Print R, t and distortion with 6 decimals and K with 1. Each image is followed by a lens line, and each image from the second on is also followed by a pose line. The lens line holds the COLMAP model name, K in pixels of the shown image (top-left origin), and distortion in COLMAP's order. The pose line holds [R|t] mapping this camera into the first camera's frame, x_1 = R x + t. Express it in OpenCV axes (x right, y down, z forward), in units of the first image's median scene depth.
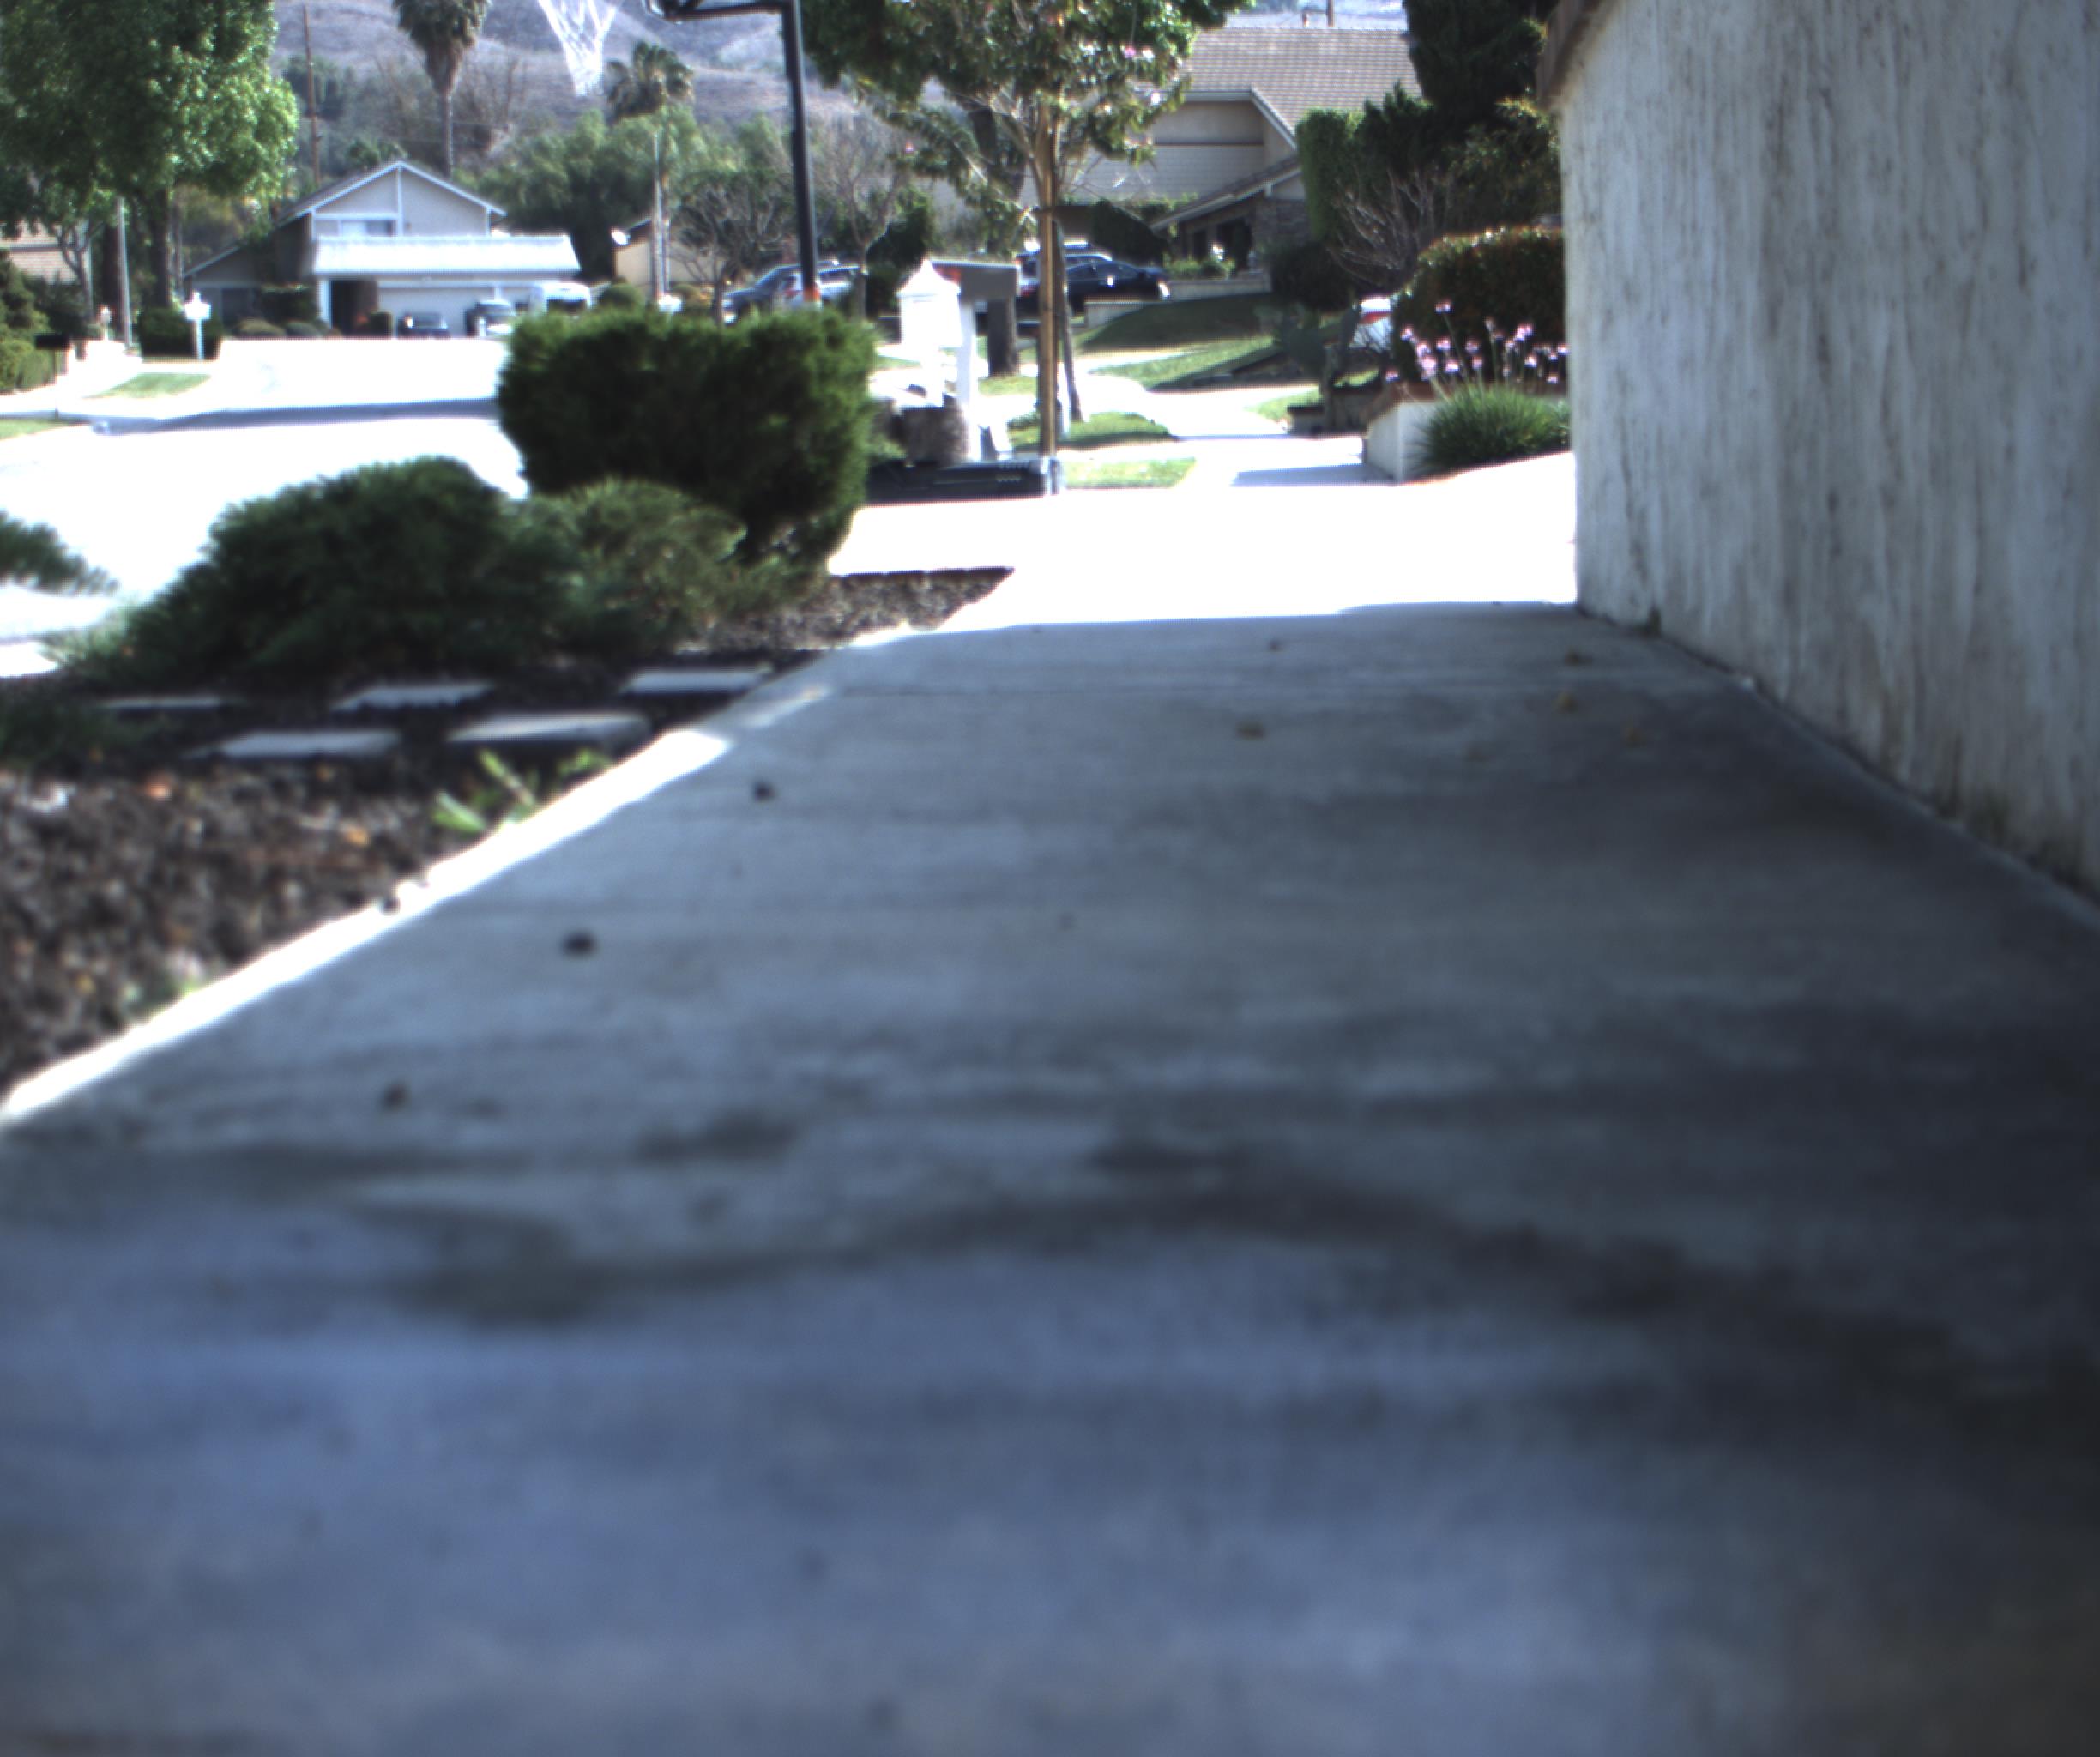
lens RADIAL K [[3978.8, 0, 1050.0], [0, 3978.8, 878.5], [0, 0, 1]] dist [-0.182964, 0.923736]
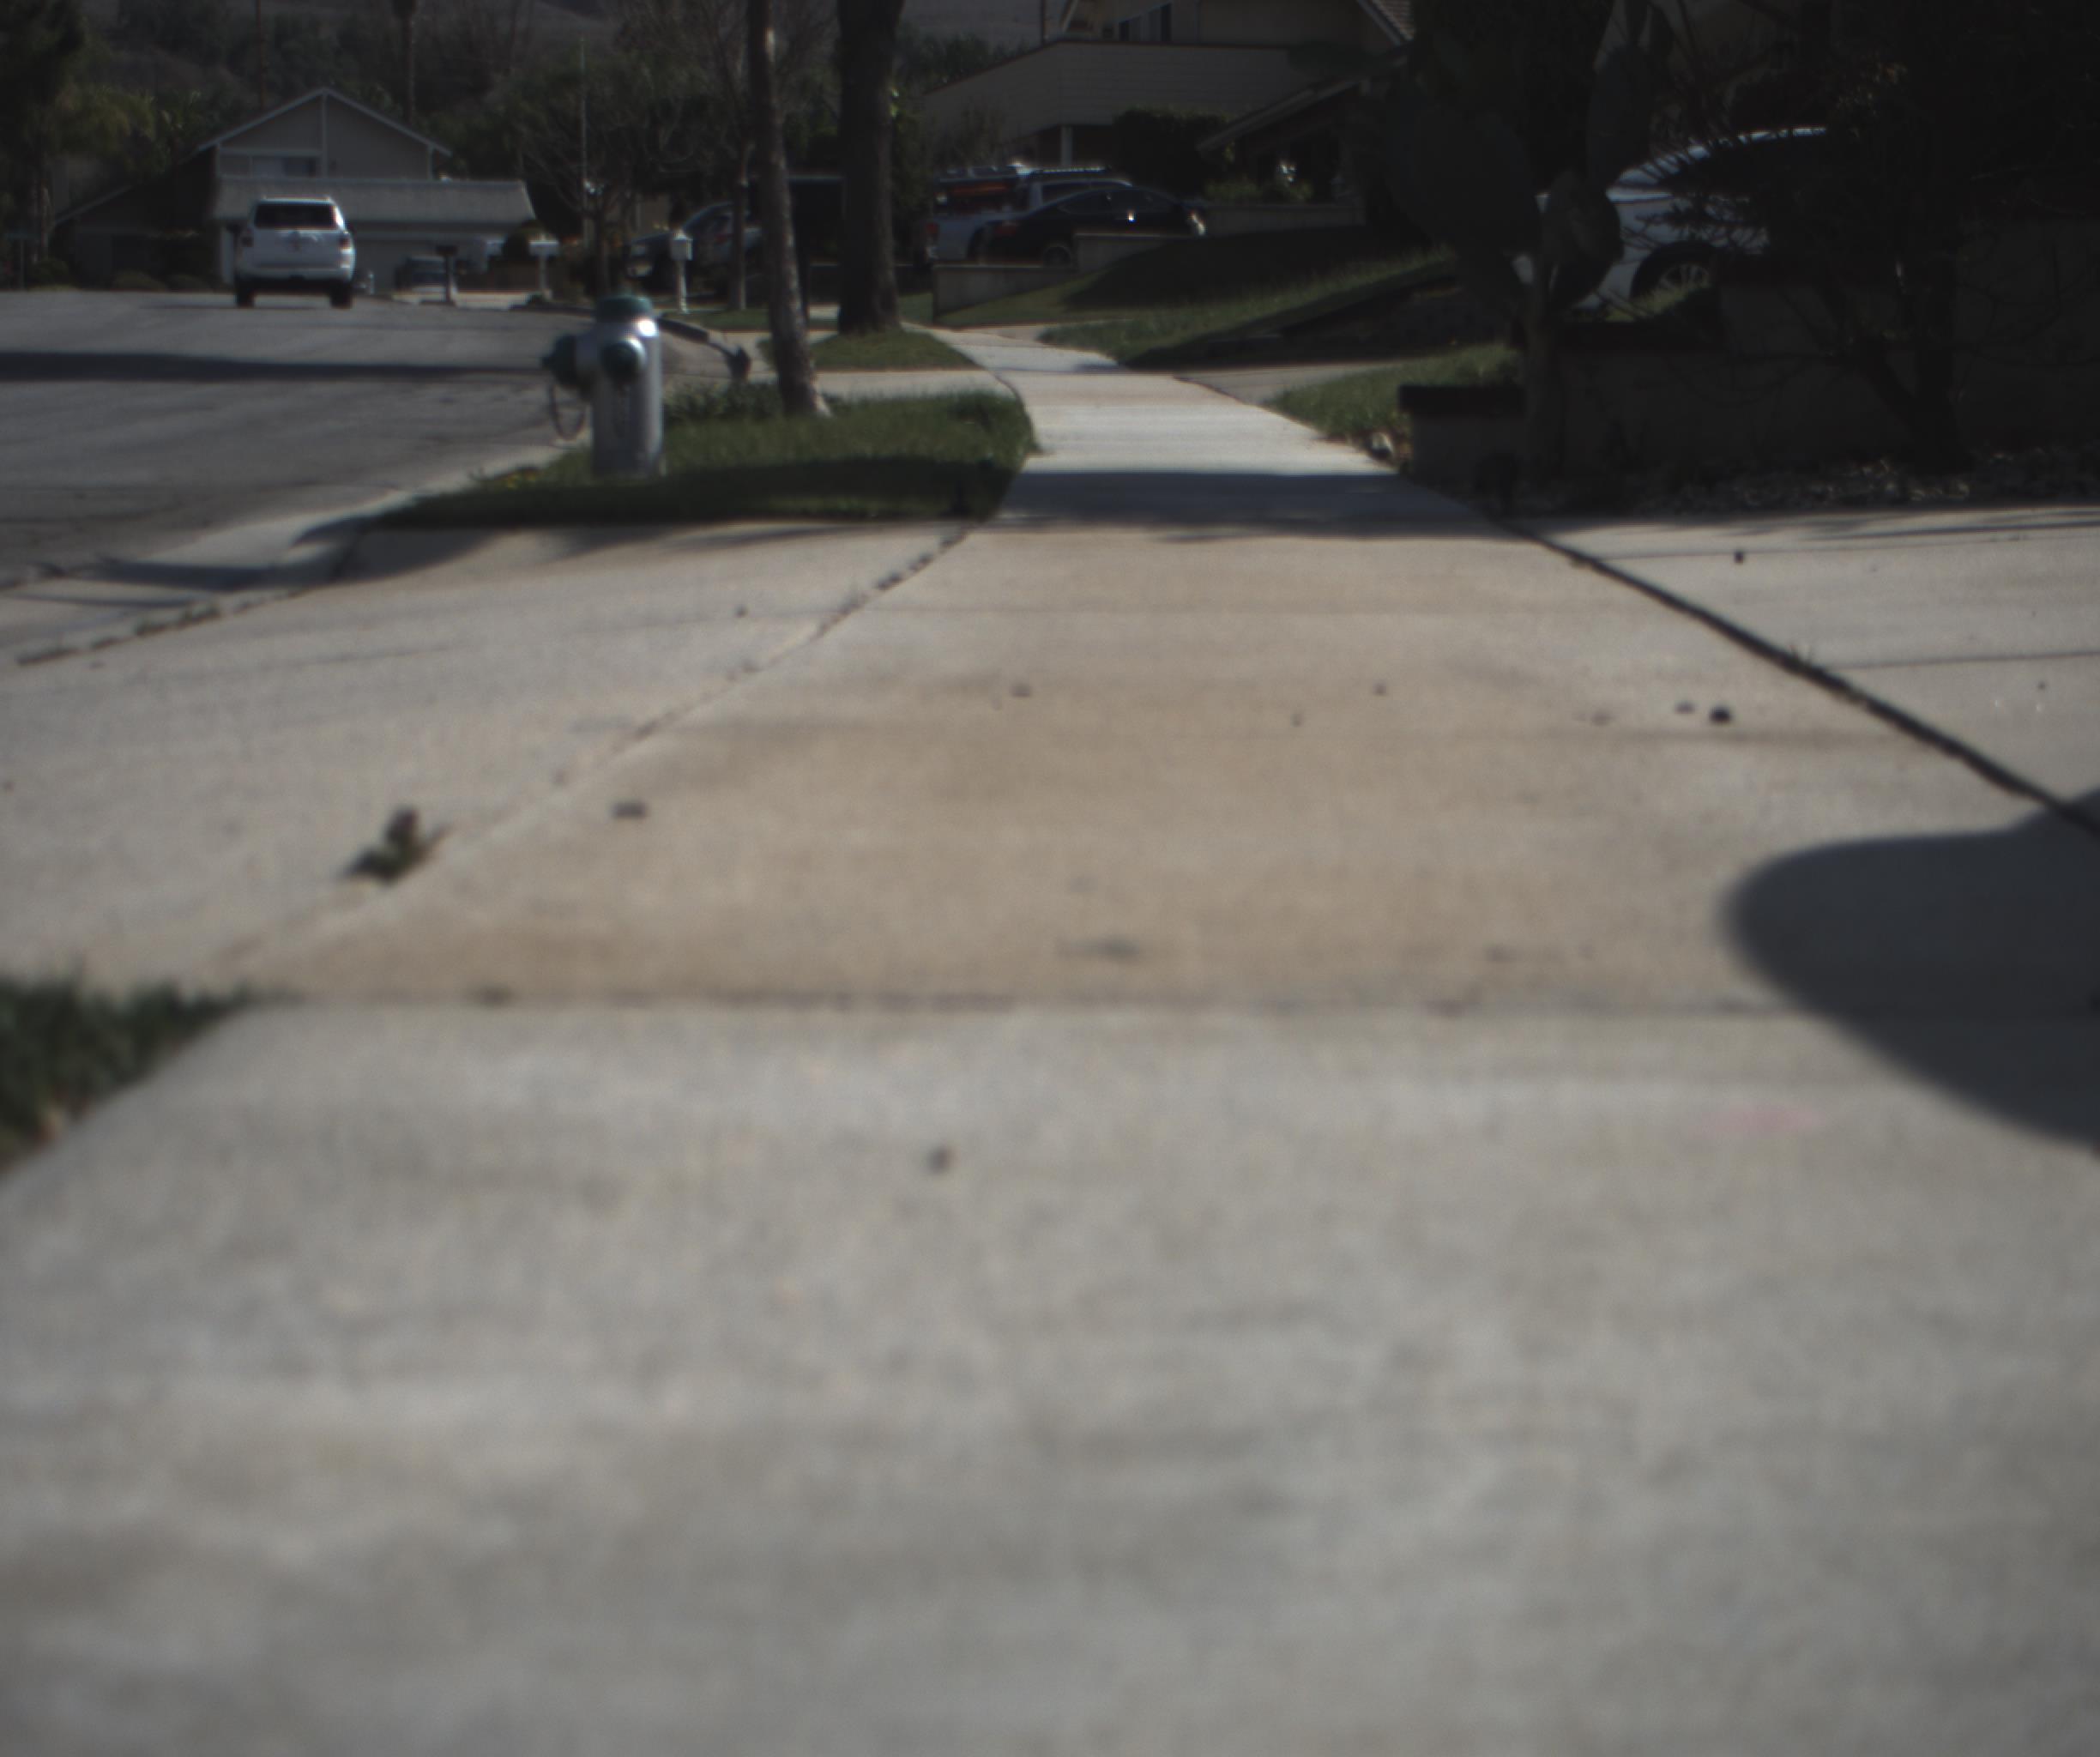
lens RADIAL K [[3978.8, 0, 1050.0], [0, 3978.8, 878.5], [0, 0, 1]] dist [-0.182964, 0.923736]
pose [[0.999425, 0.027036, -0.020439, 0.018459], [-0.027016, 0.999634, 0.001241, -0.037055], [0.020465, -0.000688, 0.999790, 0.318102]]
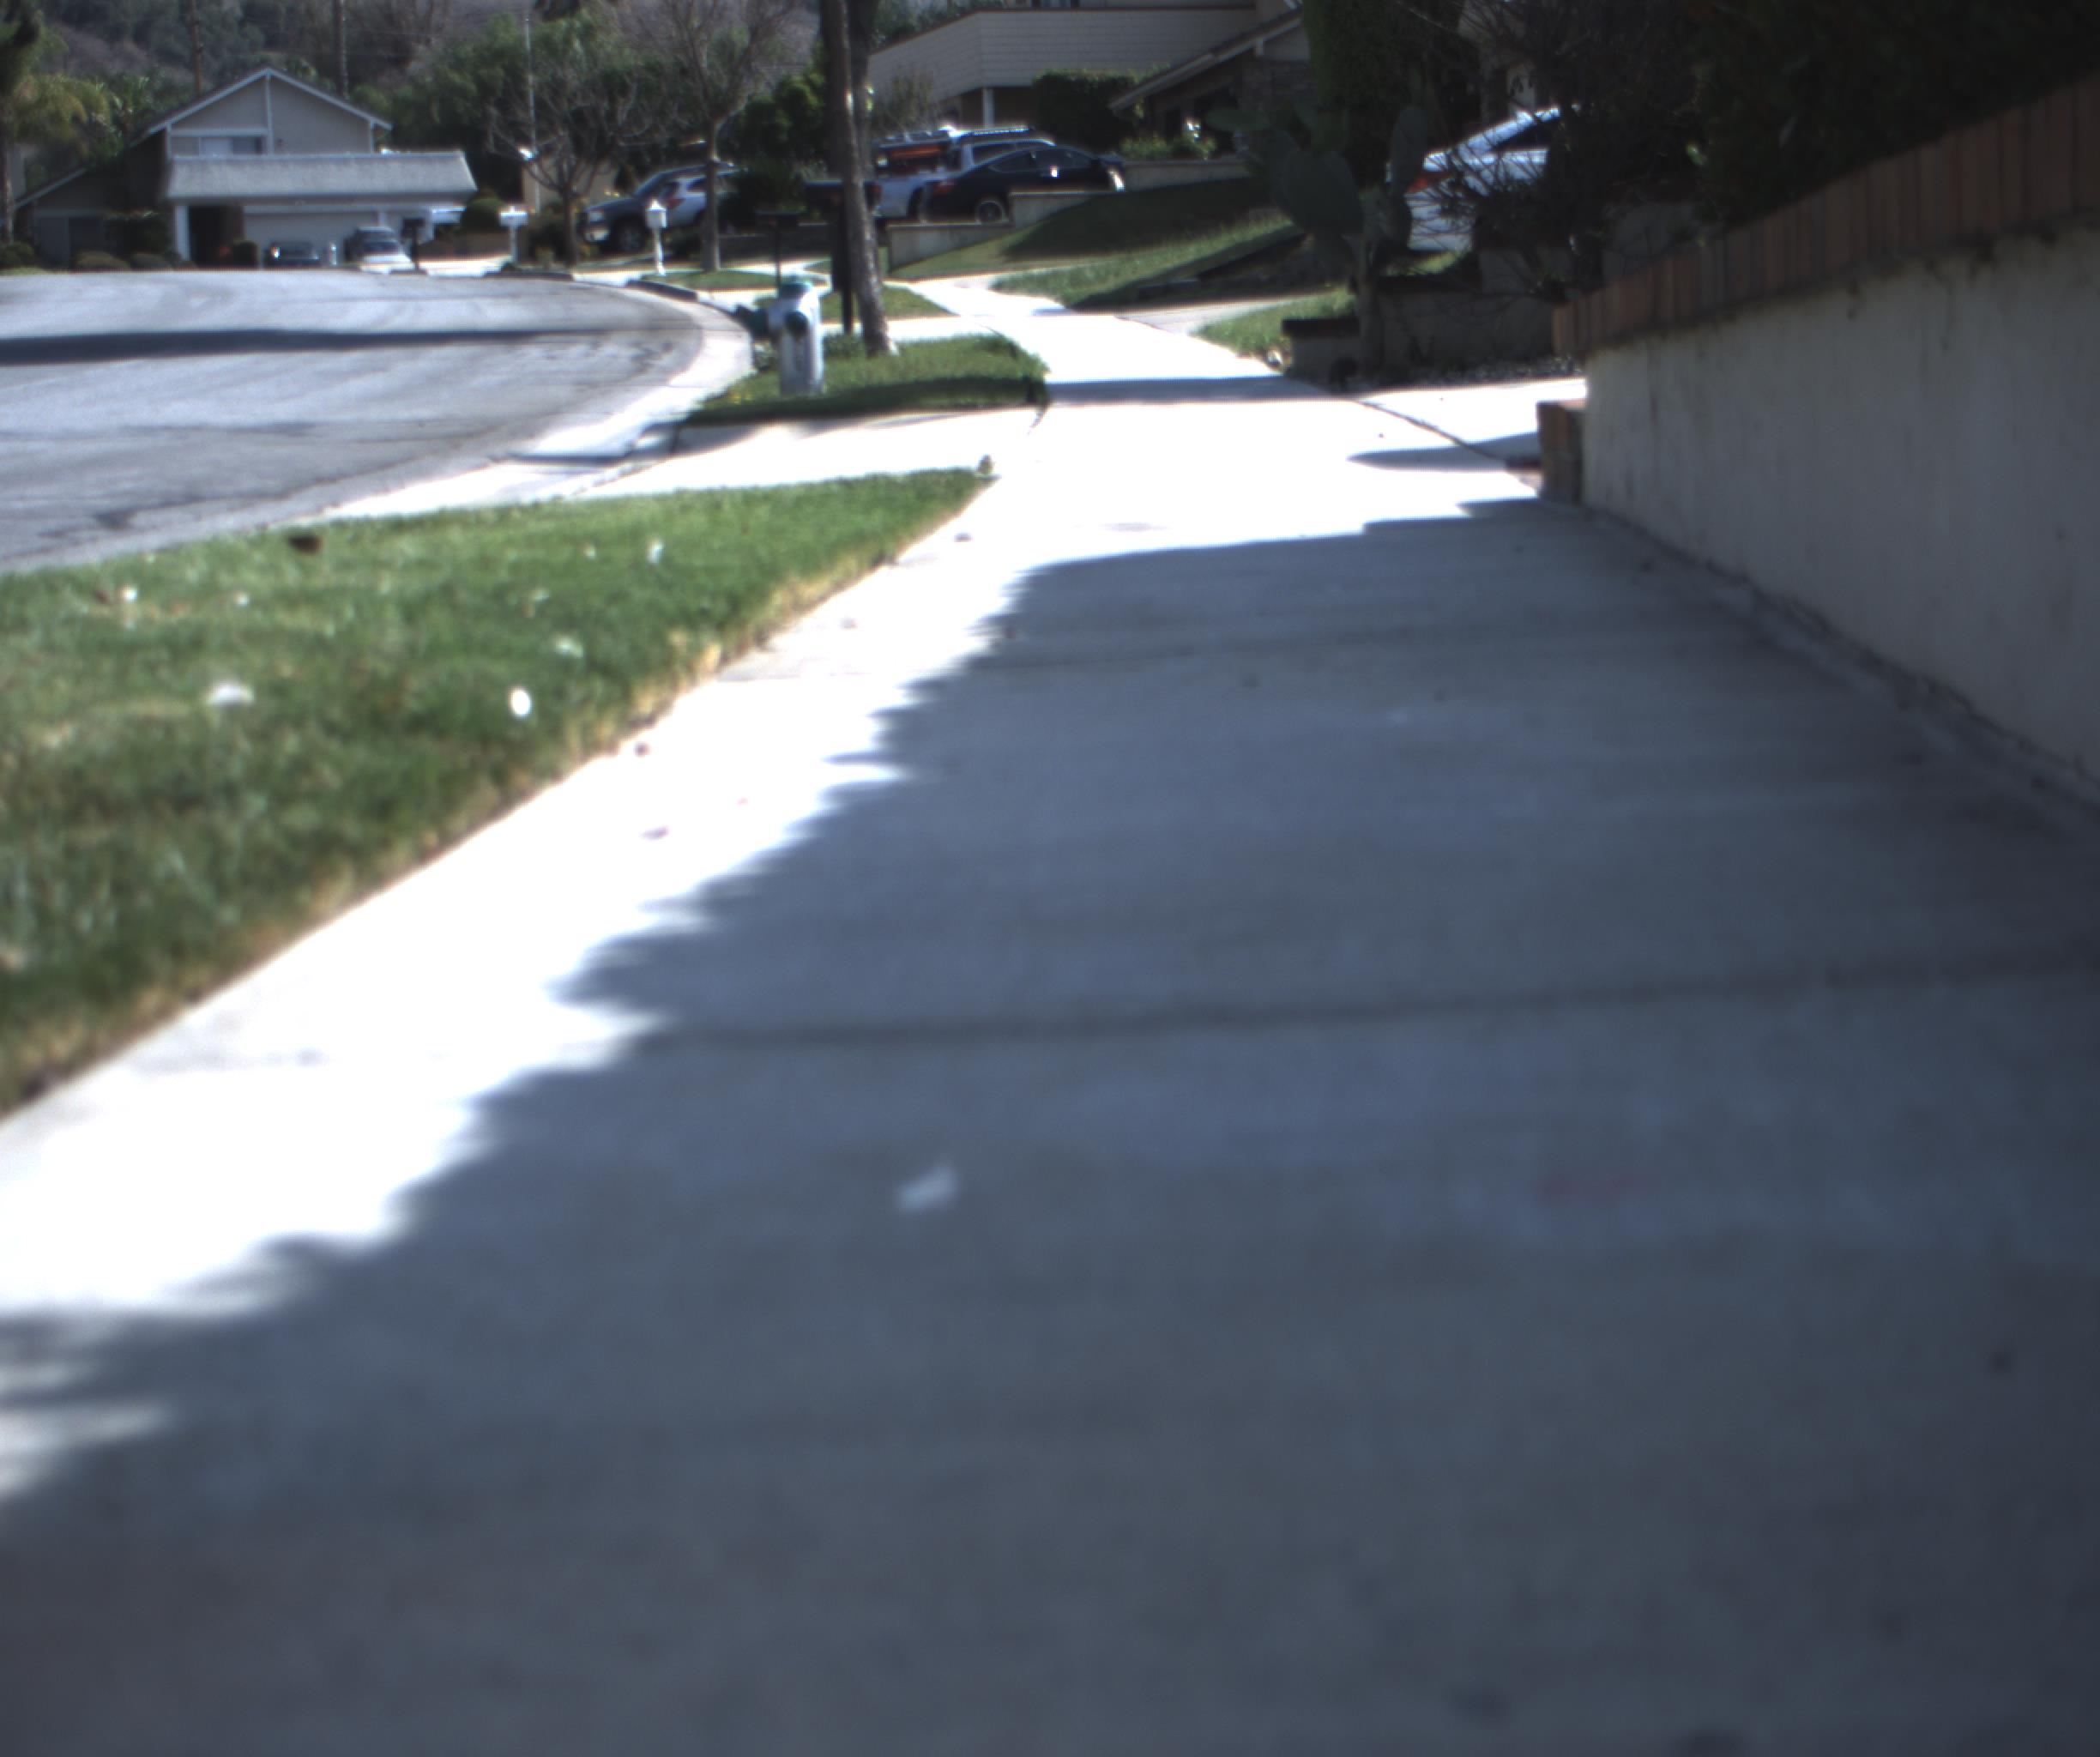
lens RADIAL K [[3978.8, 0, 1050.0], [0, 3978.8, 878.5], [0, 0, 1]] dist [-0.182964, 0.923736]
pose [[0.999906, -0.013470, -0.002546, 0.014610], [0.013509, 0.999778, 0.016199, -0.027161], [0.002327, -0.016231, 0.999866, 0.236542]]
